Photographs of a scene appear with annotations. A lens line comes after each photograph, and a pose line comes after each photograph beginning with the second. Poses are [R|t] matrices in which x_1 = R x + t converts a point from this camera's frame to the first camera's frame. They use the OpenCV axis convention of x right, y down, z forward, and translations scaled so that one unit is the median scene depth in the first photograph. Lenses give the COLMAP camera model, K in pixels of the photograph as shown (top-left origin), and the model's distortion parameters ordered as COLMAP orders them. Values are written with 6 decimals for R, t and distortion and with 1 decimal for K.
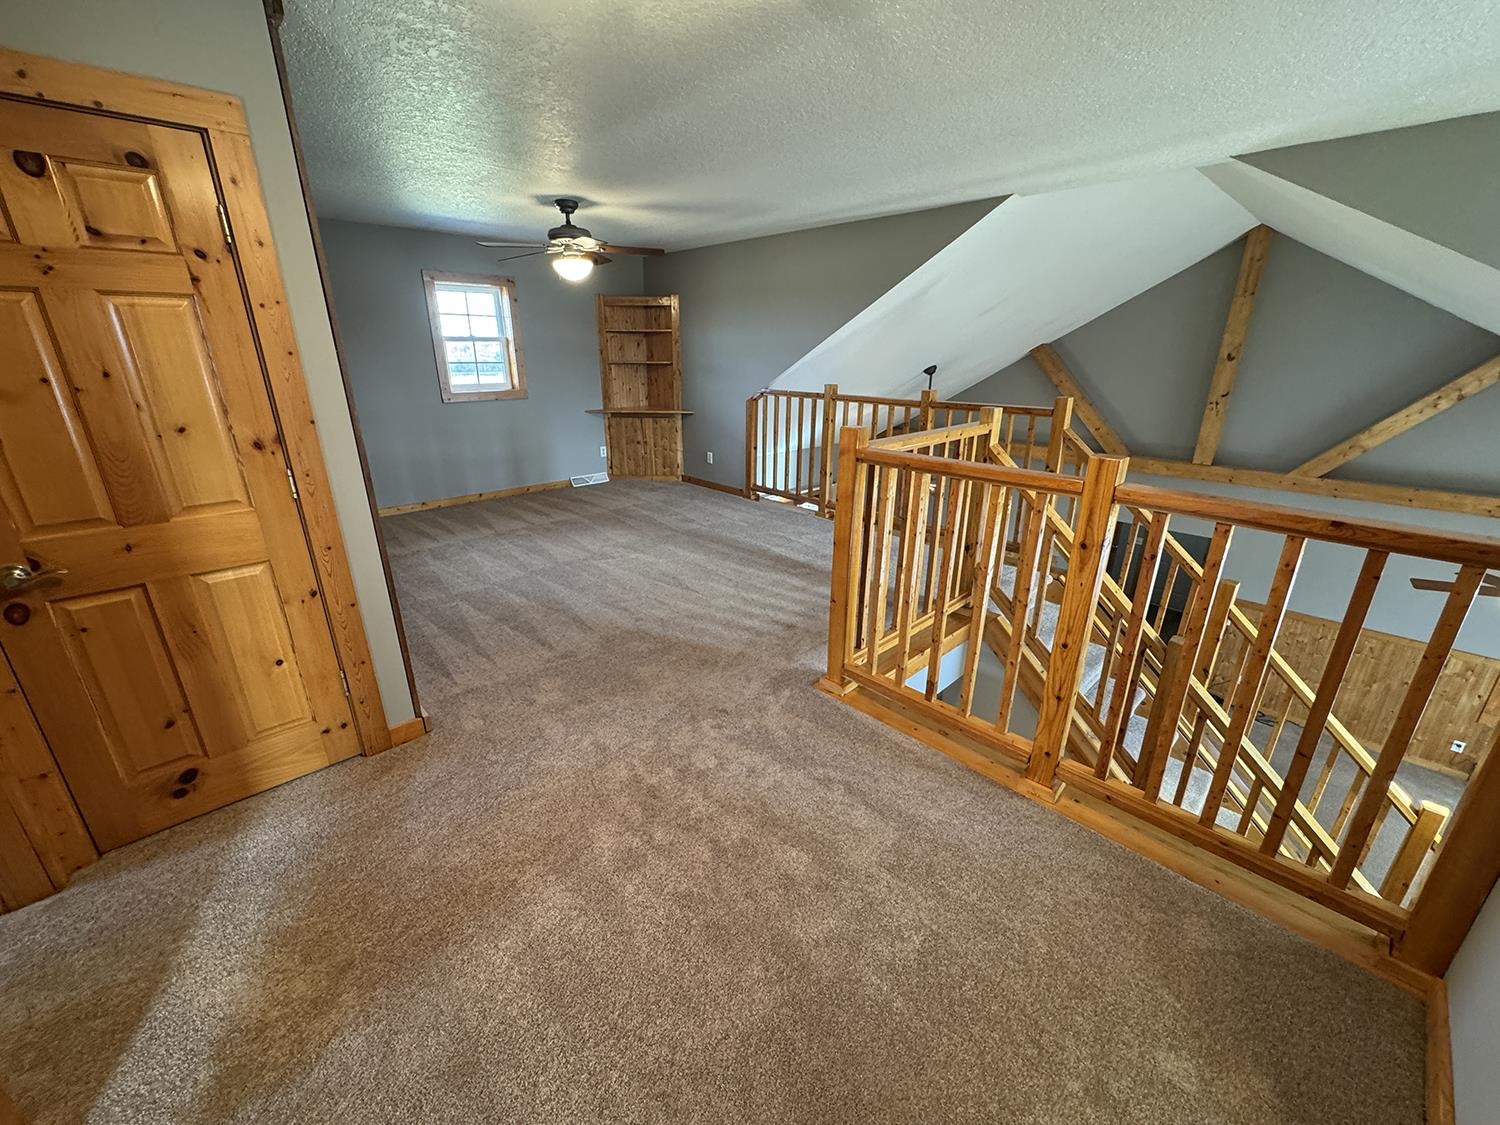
lens RADIAL K [[597.9, 0, 760.1], [0, 597.9, 555.2], [0, 0, 1]] dist [-0.003607, 0.000137]
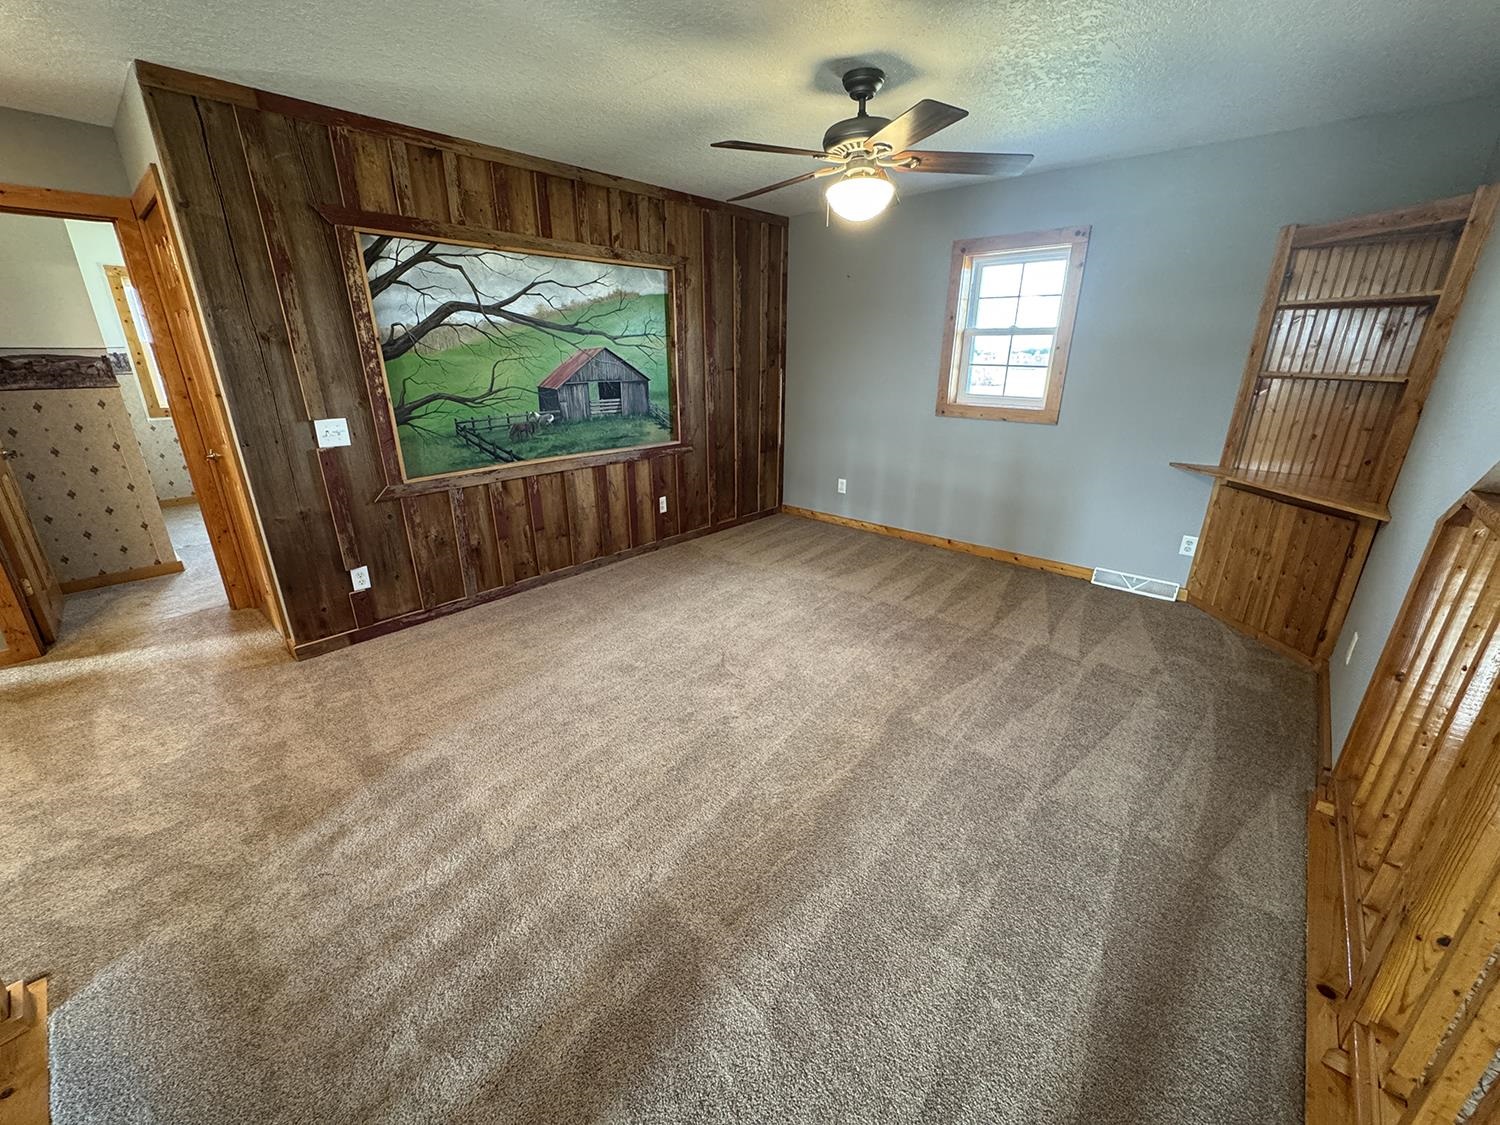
lens RADIAL K [[597.9, 0, 743.8], [0, 597.9, 562.1], [0, 0, 1]] dist [-0.003607, 0.000137]
pose [[0.075538, 0.324134, -0.942991, 0.235669], [-0.333392, 0.899478, 0.282471, -0.213126], [0.939757, 0.293048, 0.176008, 0.662134]]
